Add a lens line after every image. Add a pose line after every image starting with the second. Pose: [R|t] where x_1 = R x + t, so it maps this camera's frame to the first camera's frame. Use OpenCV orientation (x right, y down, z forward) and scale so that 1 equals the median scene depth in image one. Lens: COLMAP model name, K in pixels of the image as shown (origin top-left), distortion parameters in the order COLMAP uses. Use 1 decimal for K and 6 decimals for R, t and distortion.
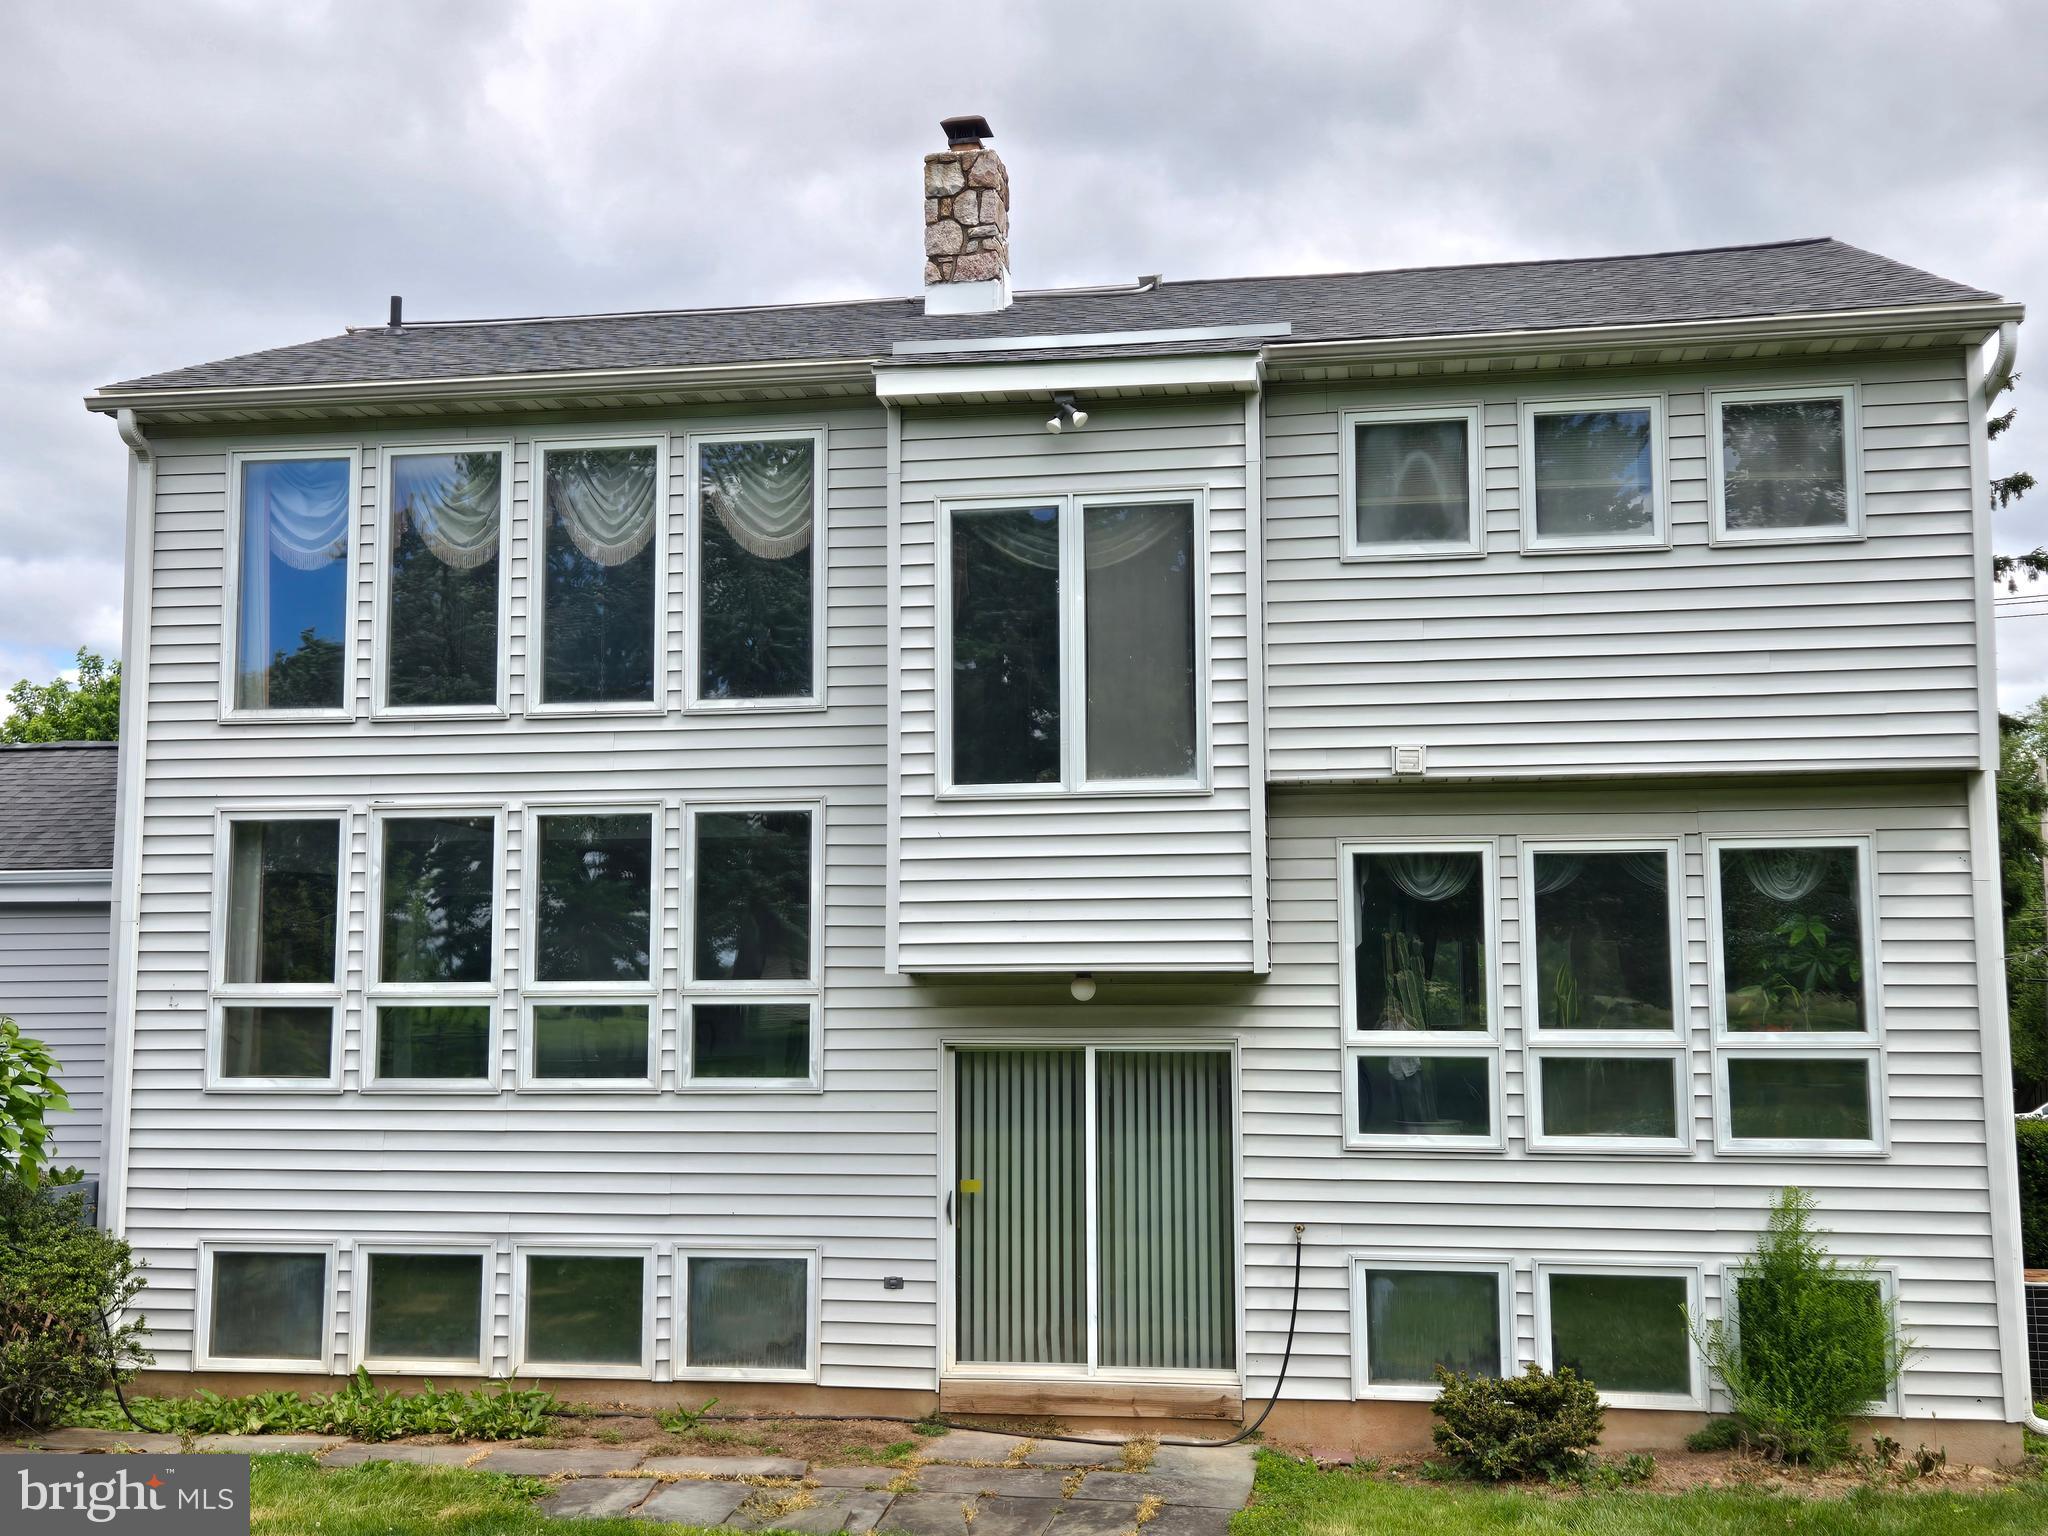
lens RADIAL K [[2232.3, 0, 1063.6], [0, 2232.3, 779.1], [0, 0, 1]] dist [0.059473, 0.002749]
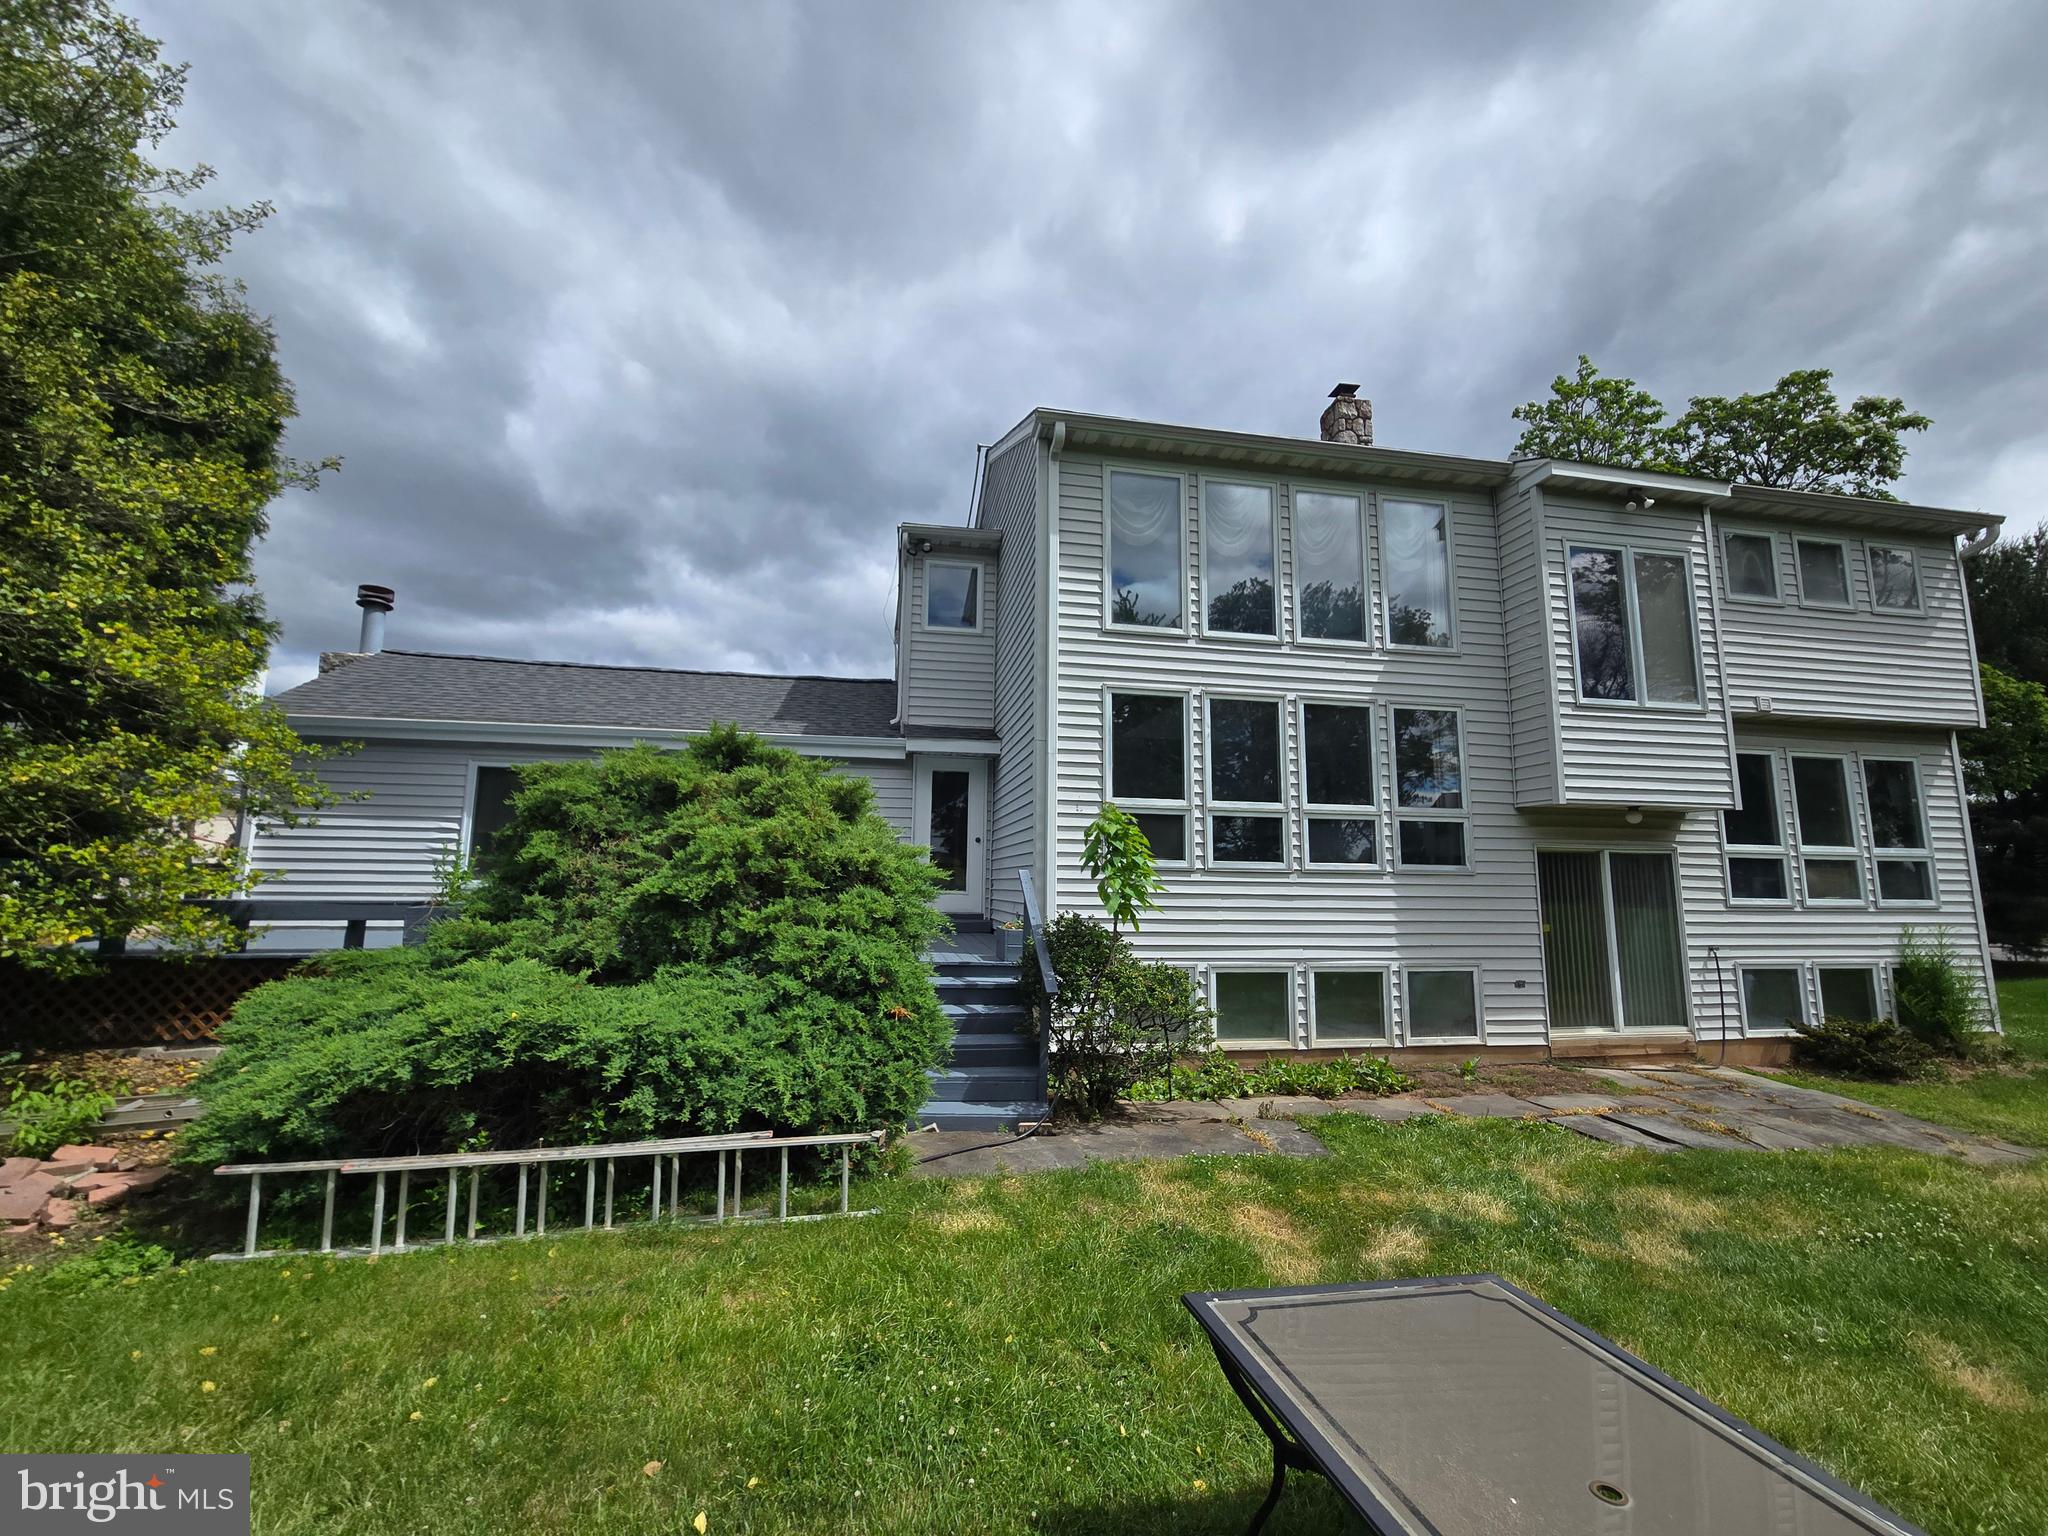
lens RADIAL K [[843.3, 0, 1029.7], [0, 843.3, 751.9], [0, 0, 1]] dist [-0.002069, 0.001129]
pose [[0.937685, 0.064105, 0.341523, -0.669573], [-0.050762, 0.997563, -0.047873, 0.096696], [-0.343759, 0.027553, 0.938653, 0.515782]]
